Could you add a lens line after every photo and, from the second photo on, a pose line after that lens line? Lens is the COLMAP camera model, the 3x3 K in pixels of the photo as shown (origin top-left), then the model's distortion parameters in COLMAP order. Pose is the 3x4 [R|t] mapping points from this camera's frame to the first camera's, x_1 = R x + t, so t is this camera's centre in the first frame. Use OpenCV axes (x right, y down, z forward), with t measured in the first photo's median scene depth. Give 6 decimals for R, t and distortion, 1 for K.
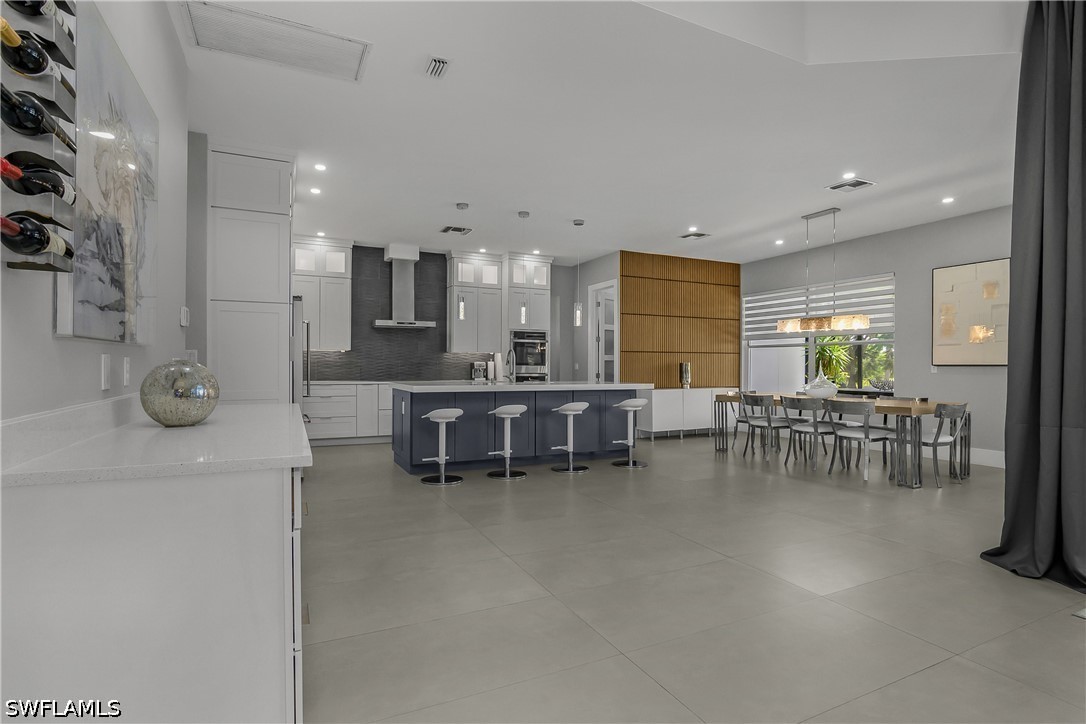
lens RADIAL K [[540.8, 0, 540.2], [0, 540.8, 363.8], [0, 0, 1]] dist [-0.010003, 0.000304]
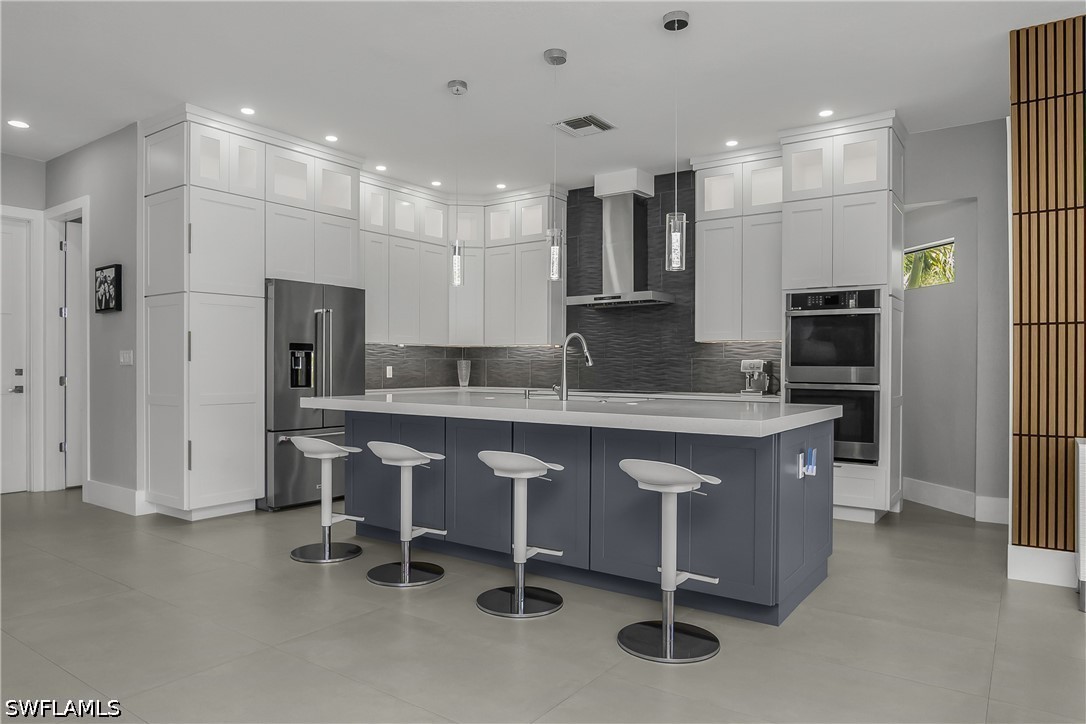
lens RADIAL K [[697.8, 0, 540.0], [0, 697.8, 367.9], [0, 0, 1]] dist [-0.024691, -0.000191]
pose [[0.479718, -0.000438, -0.877423, 0.383465], [0.002571, 0.999996, 0.000906, 0.003173], [0.877419, -0.002690, 0.479717, 0.517915]]
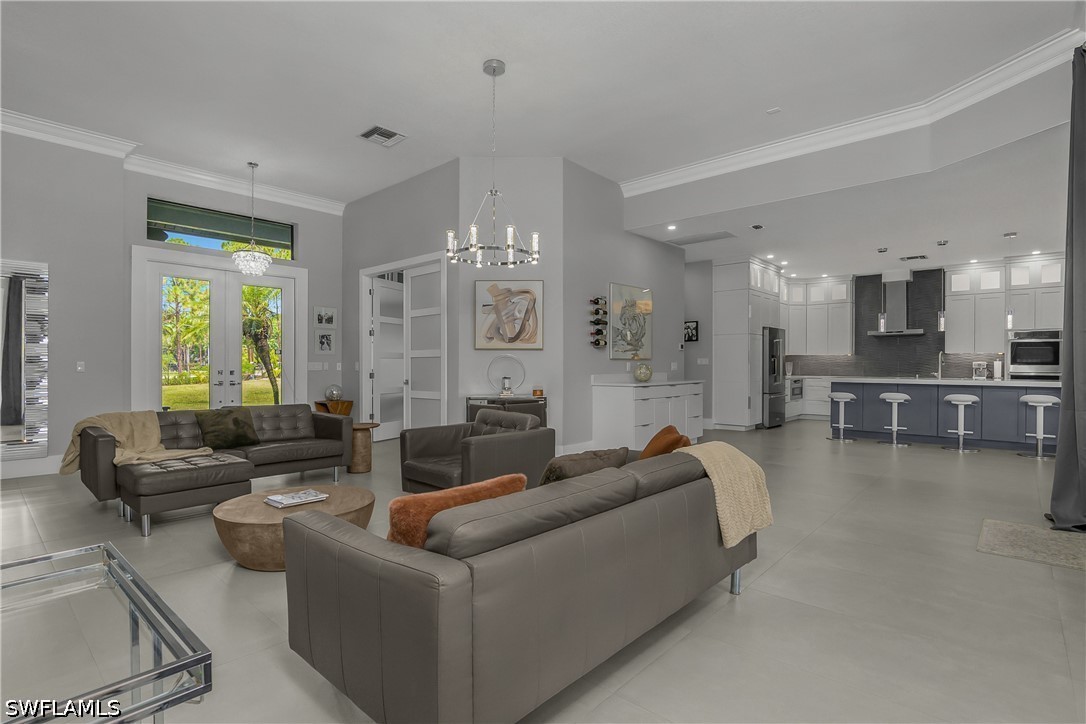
lens RADIAL K [[540.8, 0, 540.2], [0, 540.8, 363.8], [0, 0, 1]] dist [-0.010003, 0.000304]
pose [[0.383063, -0.004346, -0.923712, 0.564096], [0.002823, 0.999990, -0.003535, 0.001626], [0.923718, -0.001254, 0.383071, -0.238037]]
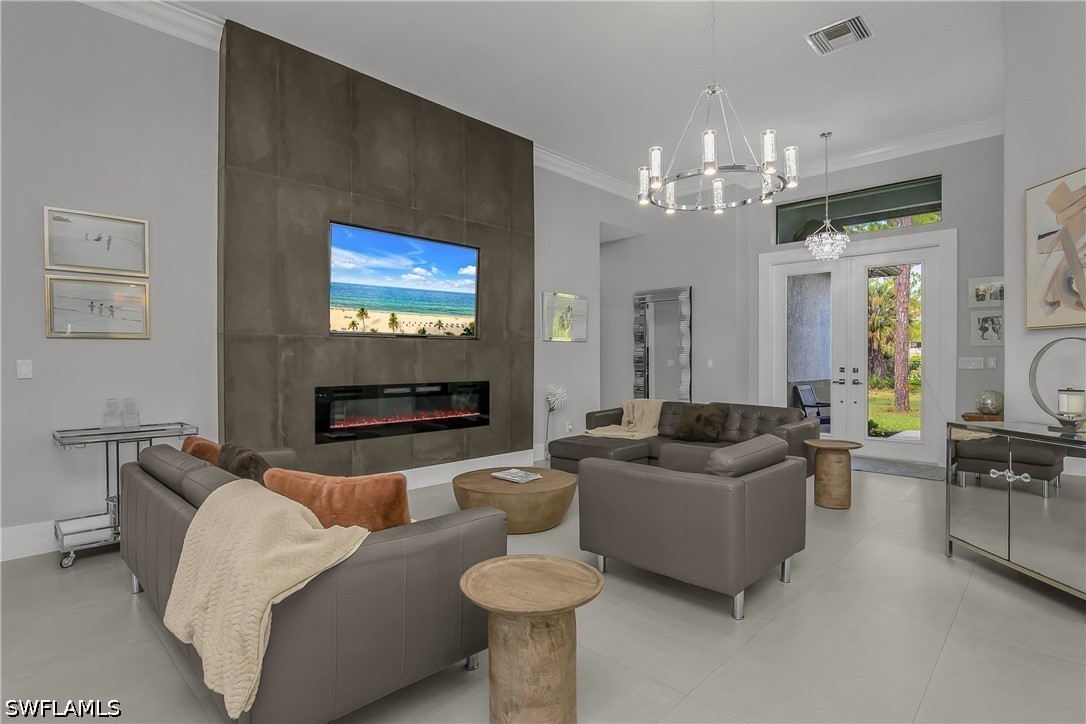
lens RADIAL K [[540.8, 0, 540.2], [0, 540.8, 363.8], [0, 0, 1]] dist [-0.010003, 0.000304]
pose [[-0.939654, 0.003790, -0.342107, 0.280260], [0.003340, 0.999993, 0.001904, -0.000395], [0.342111, 0.000646, -0.939659, 0.179773]]
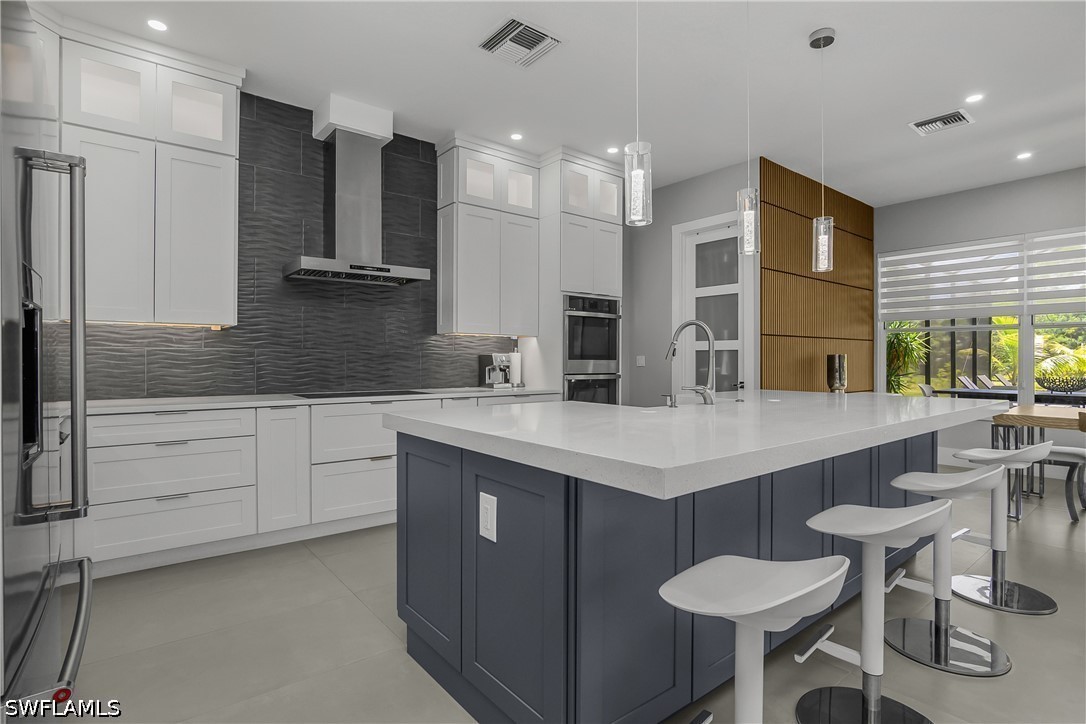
lens RADIAL K [[526.0, 0, 543.0], [0, 526.0, 362.0], [0, 0, 1]] dist [-0.029058, 0.000015]
pose [[0.978269, -0.004004, 0.207301, -0.183625], [0.001926, 0.999946, 0.010225, -0.000394], [-0.207331, -0.009603, 0.978224, 0.503613]]
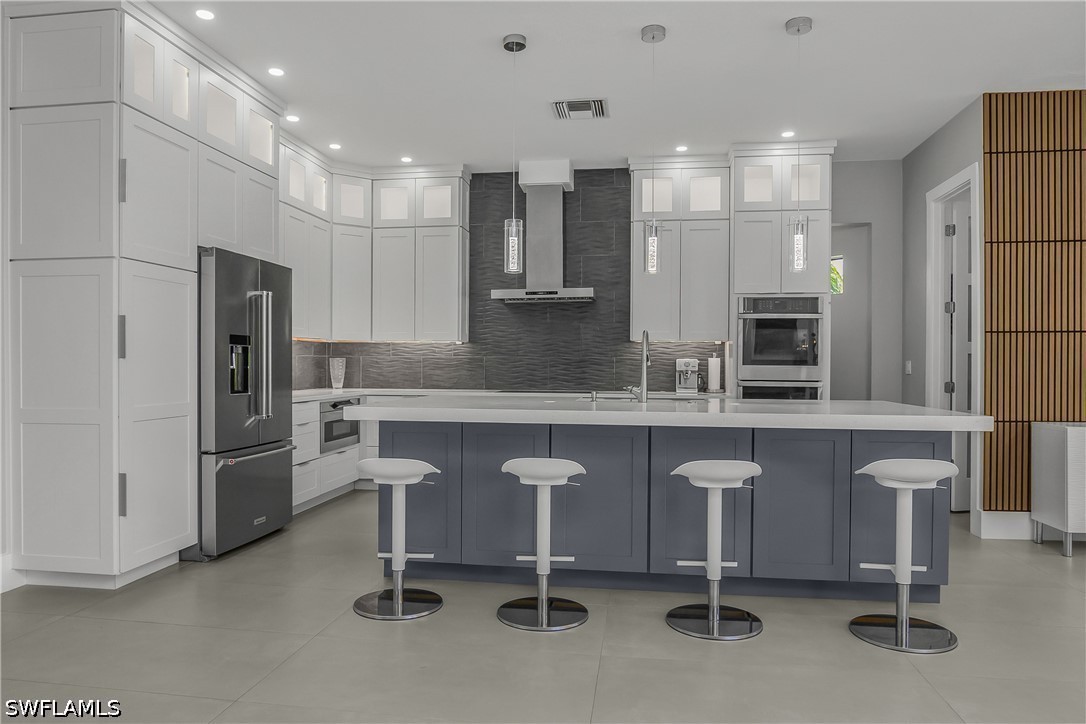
lens RADIAL K [[713.9, 0, 538.9], [0, 713.9, 365.6], [0, 0, 1]] dist [-0.024710, -0.000373]
pose [[0.826017, -0.000629, -0.563645, 0.170545], [0.002293, 0.999995, 0.002246, 0.001206], [0.563641, -0.003148, 0.826014, 0.341757]]
